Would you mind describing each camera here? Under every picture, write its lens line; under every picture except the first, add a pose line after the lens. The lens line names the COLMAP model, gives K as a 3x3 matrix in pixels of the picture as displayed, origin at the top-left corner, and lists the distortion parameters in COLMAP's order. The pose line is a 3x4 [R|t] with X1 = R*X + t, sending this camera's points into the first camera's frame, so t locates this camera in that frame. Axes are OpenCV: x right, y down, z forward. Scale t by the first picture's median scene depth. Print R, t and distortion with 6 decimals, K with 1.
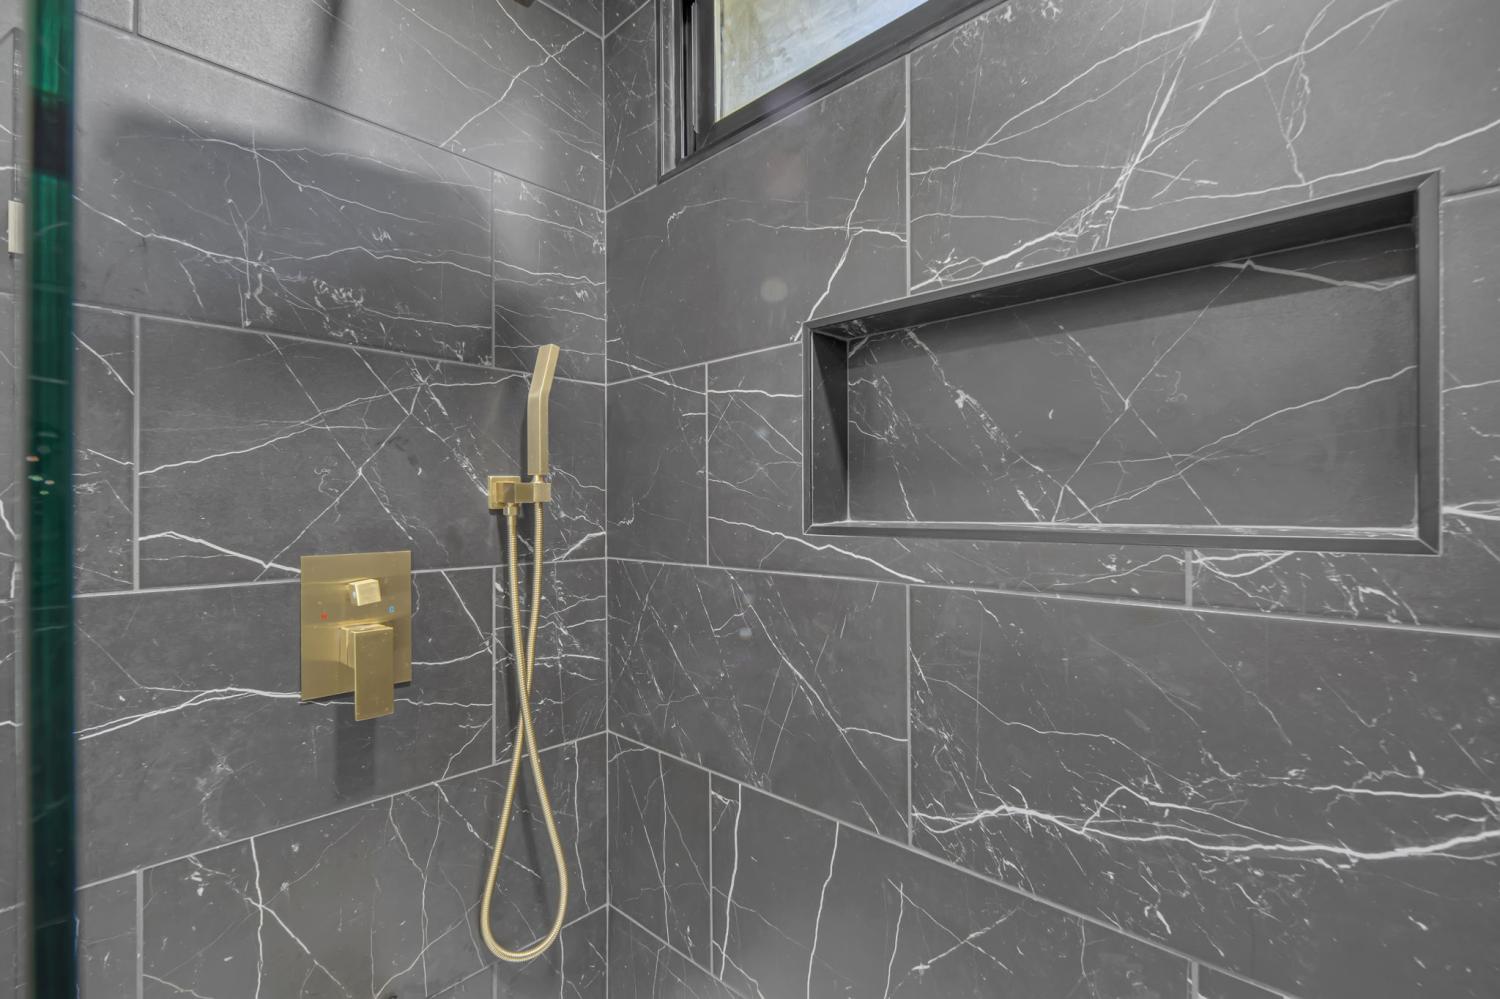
lens RADIAL K [[669.6, 0, 754.8], [0, 669.6, 504.9], [0, 0, 1]] dist [0.001804, -0.000896]
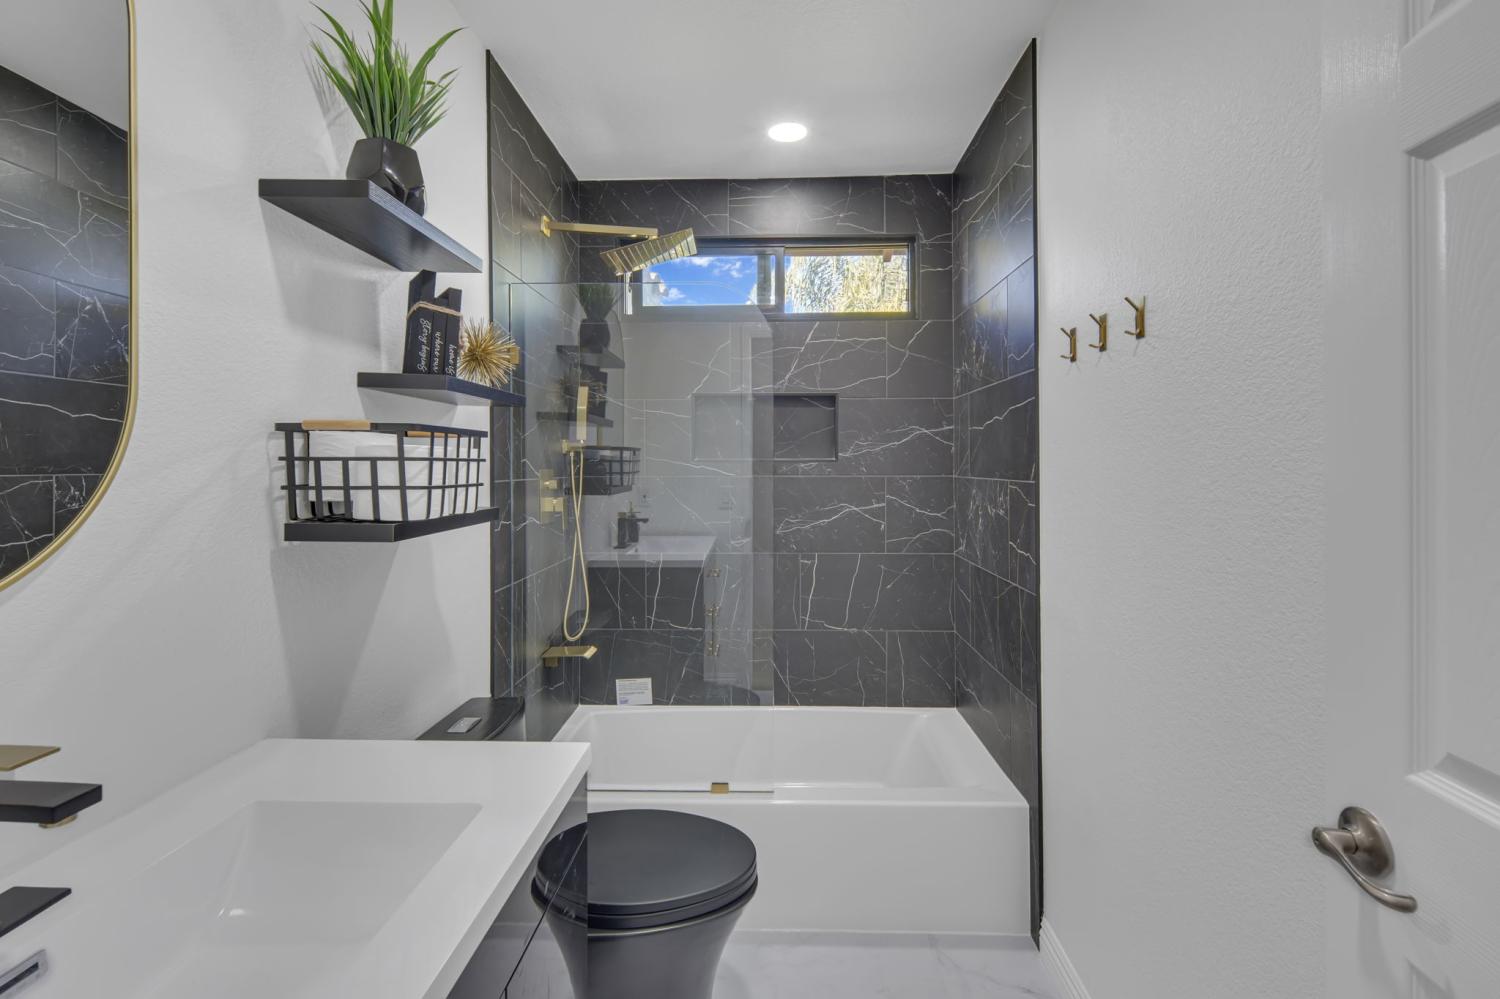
lens RADIAL K [[662.6, 0, 752.8], [0, 662.6, 466.4], [0, 0, 1]] dist [0.000501, -0.000161]
pose [[0.750233, 0.001173, 0.661173, -2.106790], [-0.002049, 0.999998, 0.000551, 0.071476], [-0.661171, -0.001769, 0.750234, -1.777147]]
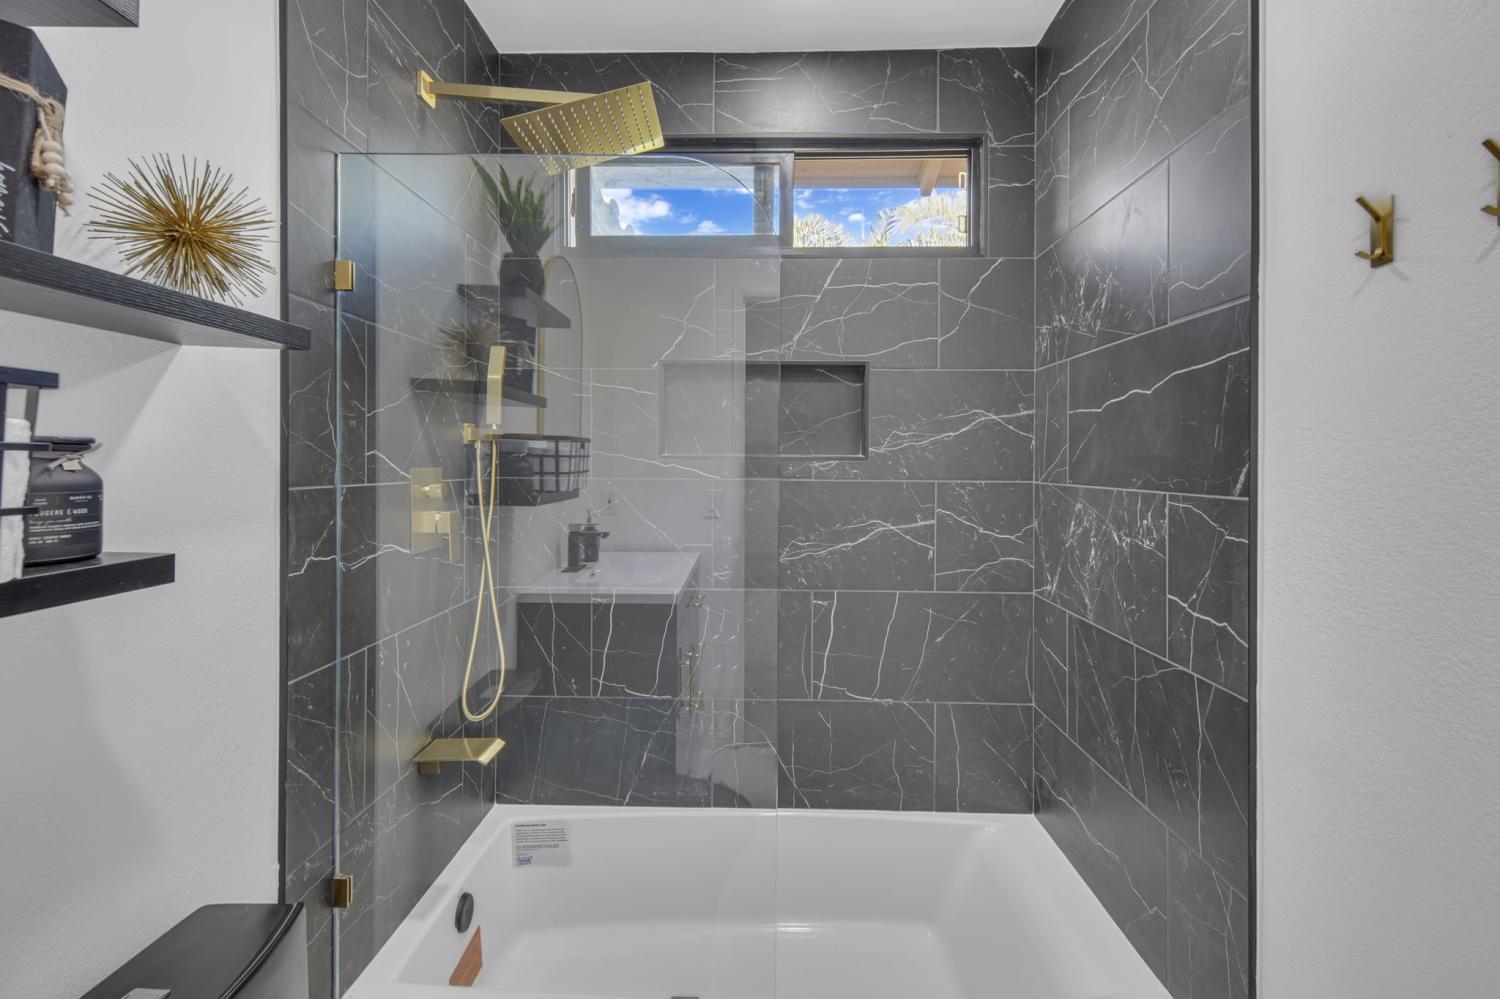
lens RADIAL K [[662.6, 0, 752.8], [0, 662.6, 466.4], [0, 0, 1]] dist [0.000501, -0.000161]
pose [[0.744626, 0.005840, 0.667456, -1.365653], [-0.010888, 0.999935, 0.003398, 0.067809], [-0.667393, -0.009798, 0.744641, -0.944875]]
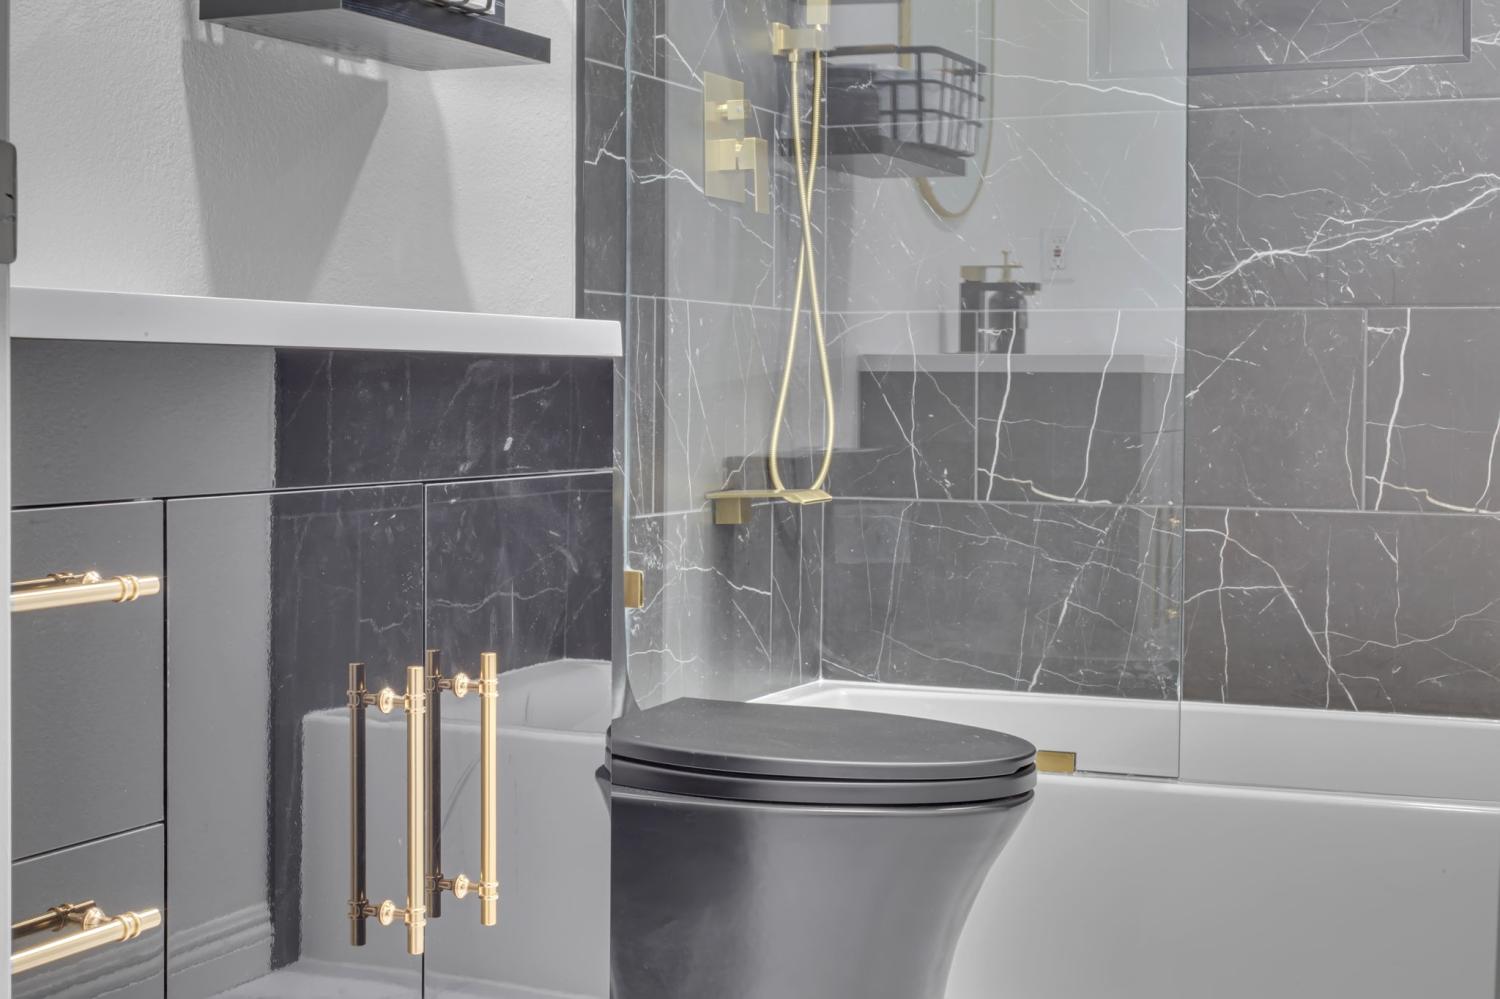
lens RADIAL K [[2232.7, 0, 750.0], [0, 2232.7, 499.5], [0, 0, 1]] dist [-0.125358, 0.040445]
pose [[0.950310, -0.004799, 0.311269, -2.147897], [-0.010112, 0.998878, 0.046272, 0.759576], [-0.311142, -0.047120, 0.949195, -3.216018]]
